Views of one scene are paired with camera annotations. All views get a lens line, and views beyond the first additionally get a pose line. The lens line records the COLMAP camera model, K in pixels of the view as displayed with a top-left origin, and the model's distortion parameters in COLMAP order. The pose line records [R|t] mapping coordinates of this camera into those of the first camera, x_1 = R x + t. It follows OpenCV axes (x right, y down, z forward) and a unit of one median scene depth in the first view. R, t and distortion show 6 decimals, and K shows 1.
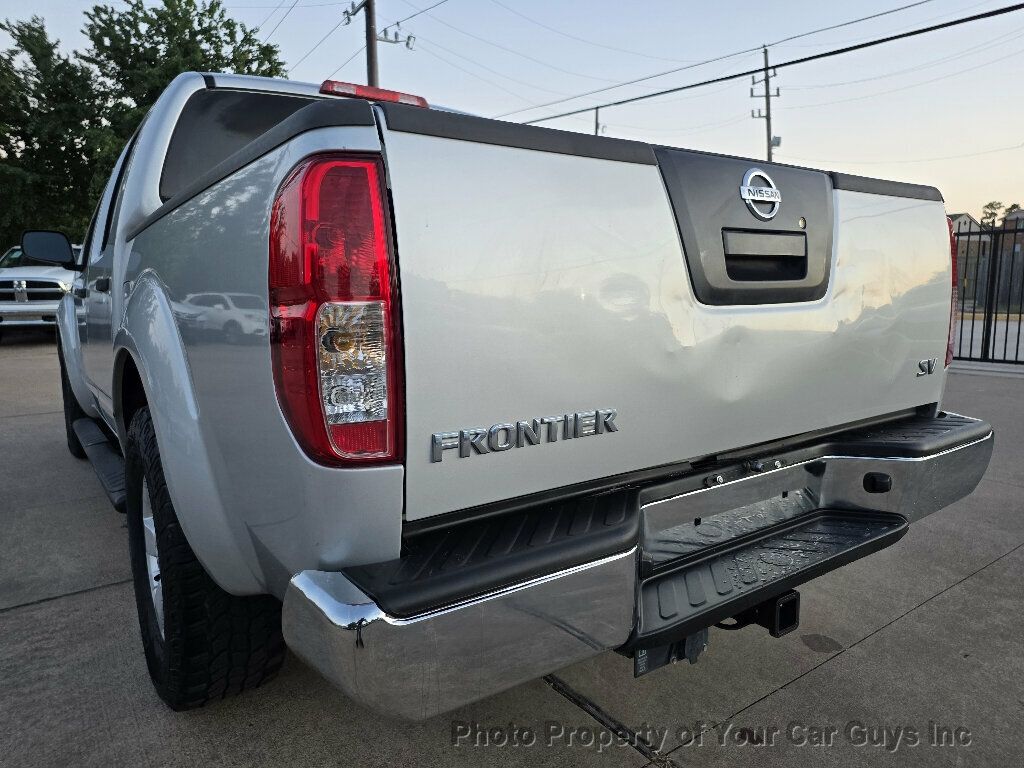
lens RADIAL K [[692.9, 0, 509.4], [0, 692.9, 378.5], [0, 0, 1]] dist [0.018927, -0.003458]
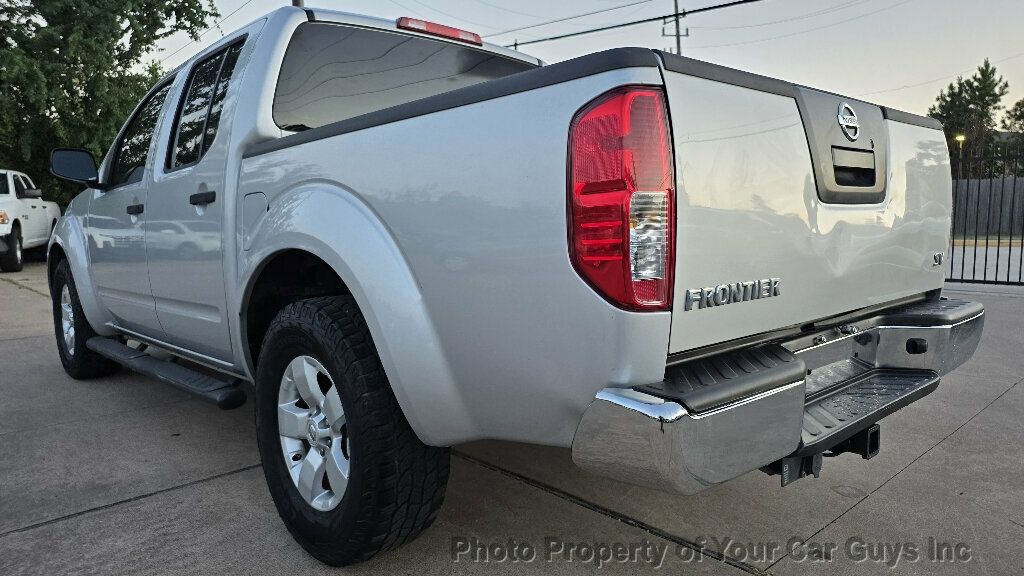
lens RADIAL K [[693.6, 0, 512.0], [0, 693.6, 288.0], [0, 0, 1]] dist [0.021752, -0.004429]
pose [[0.992144, -0.013602, 0.124363, -0.416354], [0.017086, 0.999490, -0.026989, 0.071879], [-0.123933, 0.028902, 0.991870, -0.212660]]
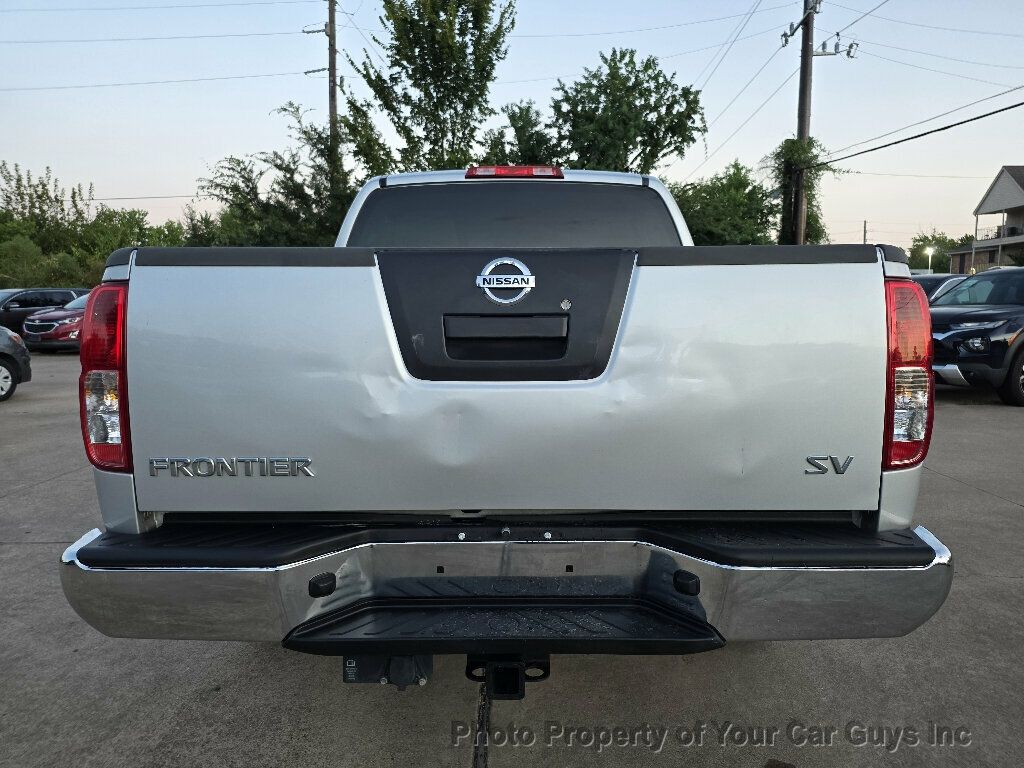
lens RADIAL K [[684.0, 0, 524.8], [0, 684.0, 363.3], [0, 0, 1]] dist [0.054042, -0.023679]
pose [[0.817001, 0.054740, -0.574031, 0.961770], [-0.082028, 0.996393, -0.021730, -0.109083], [0.570771, 0.064840, 0.818545, 0.131174]]
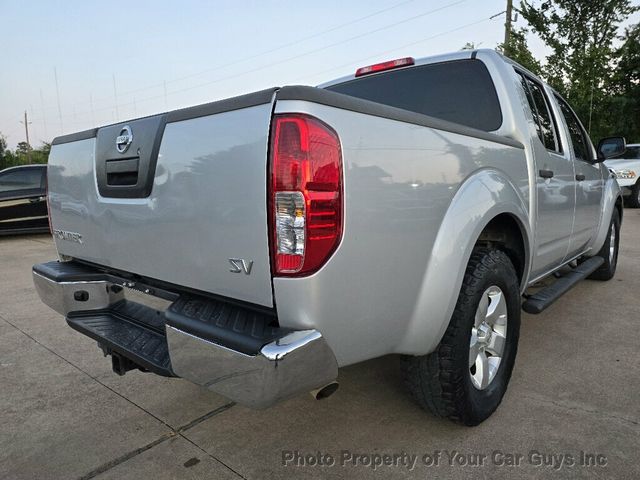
lens RADIAL K [[427.5, 0, 328.0], [0, 427.5, 227.1], [0, 0, 1]] dist [0.054042, -0.023679]
pose [[0.231743, 0.109271, -0.966620, 1.584911], [-0.105885, 0.990601, 0.086596, -0.182940], [0.966997, 0.082282, 0.241135, 1.219414]]
